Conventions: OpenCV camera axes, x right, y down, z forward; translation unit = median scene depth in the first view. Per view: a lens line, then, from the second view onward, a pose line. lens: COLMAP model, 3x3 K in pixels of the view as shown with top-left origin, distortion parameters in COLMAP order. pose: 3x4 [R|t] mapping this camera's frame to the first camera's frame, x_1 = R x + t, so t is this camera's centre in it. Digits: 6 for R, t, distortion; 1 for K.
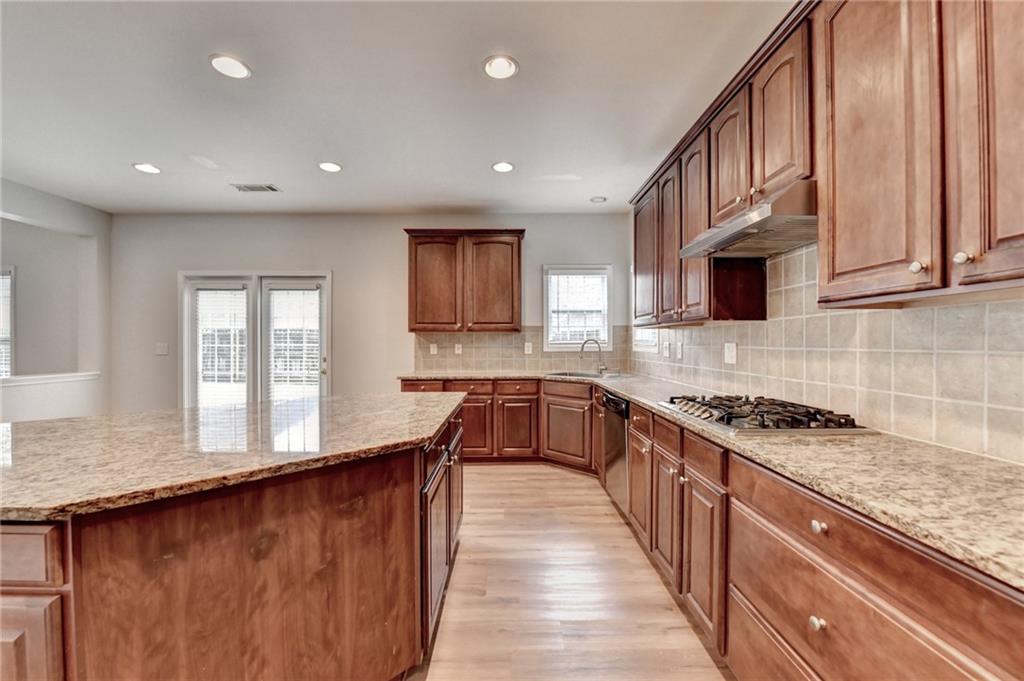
lens RADIAL K [[414.0, 0, 514.3], [0, 414.0, 345.1], [0, 0, 1]] dist [-0.013418, -0.003445]
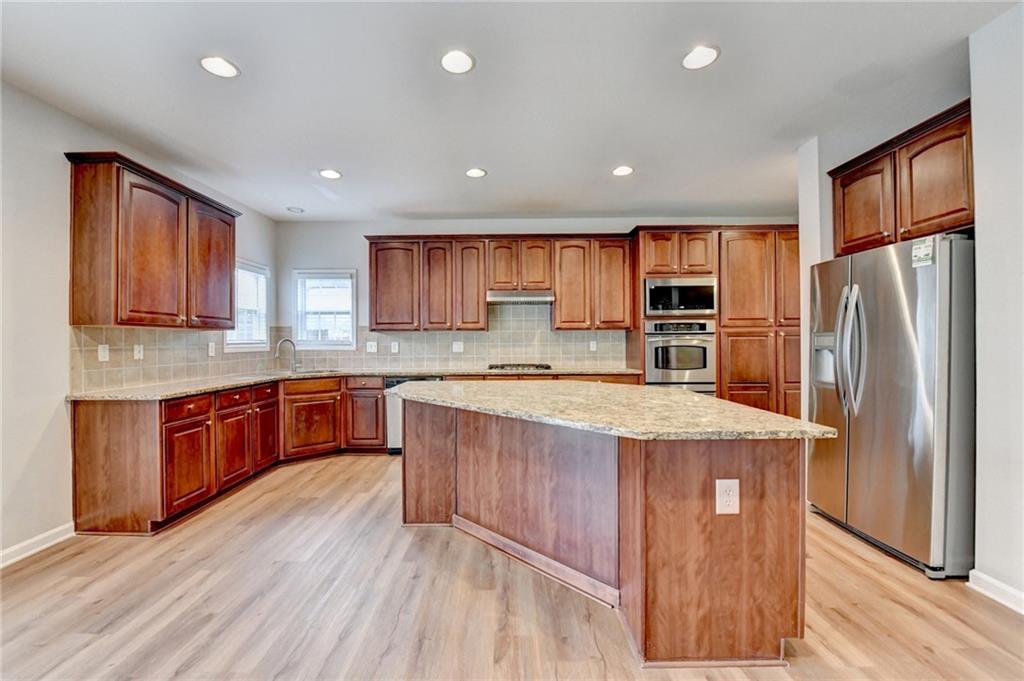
lens RADIAL K [[414.0, 0, 500.4], [0, 414.0, 341.8], [0, 0, 1]] dist [-0.013418, -0.003445]
pose [[0.021778, 0.001573, 0.999762, -0.899298], [0.011396, 0.999933, -0.001821, 0.001090], [-0.999698, 0.011433, 0.021759, 0.467958]]
